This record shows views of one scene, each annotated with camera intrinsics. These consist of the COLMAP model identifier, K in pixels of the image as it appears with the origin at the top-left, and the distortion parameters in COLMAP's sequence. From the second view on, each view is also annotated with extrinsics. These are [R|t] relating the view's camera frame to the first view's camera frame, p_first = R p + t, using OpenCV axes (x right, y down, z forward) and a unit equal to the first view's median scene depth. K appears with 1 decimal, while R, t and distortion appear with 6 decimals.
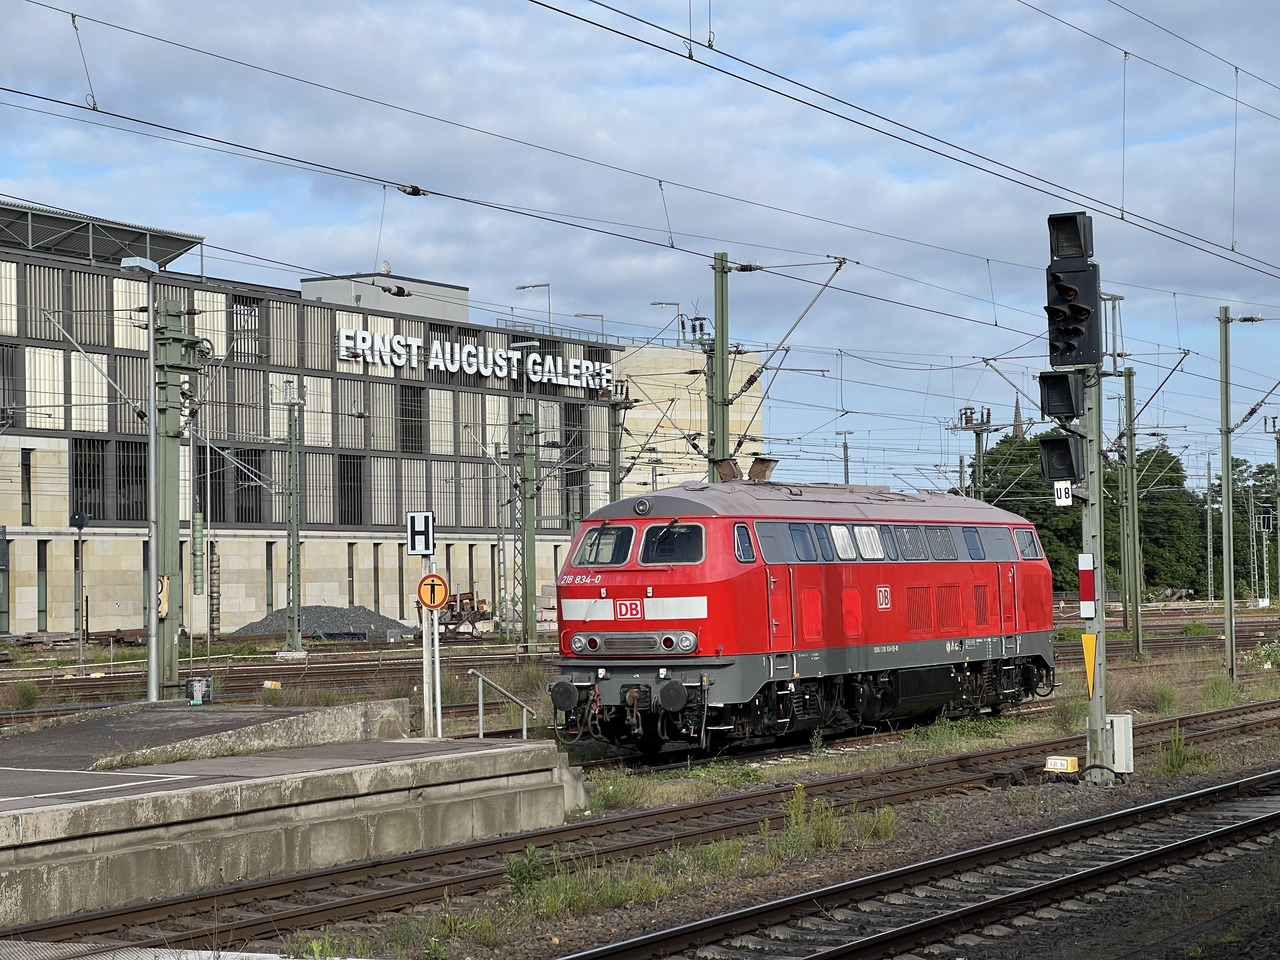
lens RADIAL K [[2872.2, 0, 639.9], [0, 2872.2, 480.1], [0, 0, 1]] dist [0.023473, 0.000000]
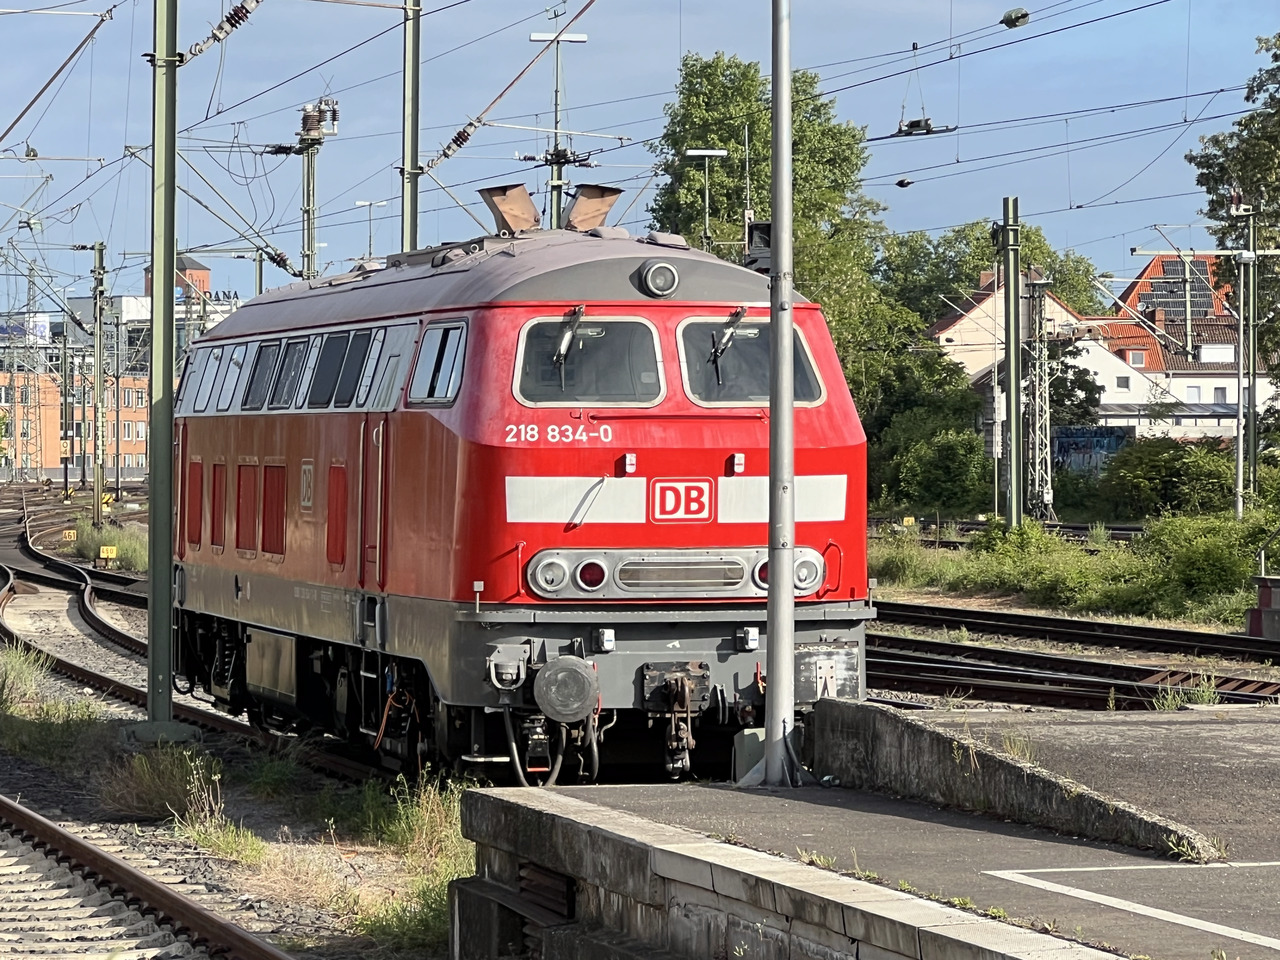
lens RADIAL K [[5411.6, 0, 639.9], [0, 5411.6, 479.3], [0, 0, 1]] dist [-0.003976, 0.000000]
pose [[0.772553, 0.010463, 0.634864, -0.556403], [-0.032491, 0.999206, 0.023071, 0.021488], [-0.634118, -0.038451, 0.772280, 0.326701]]
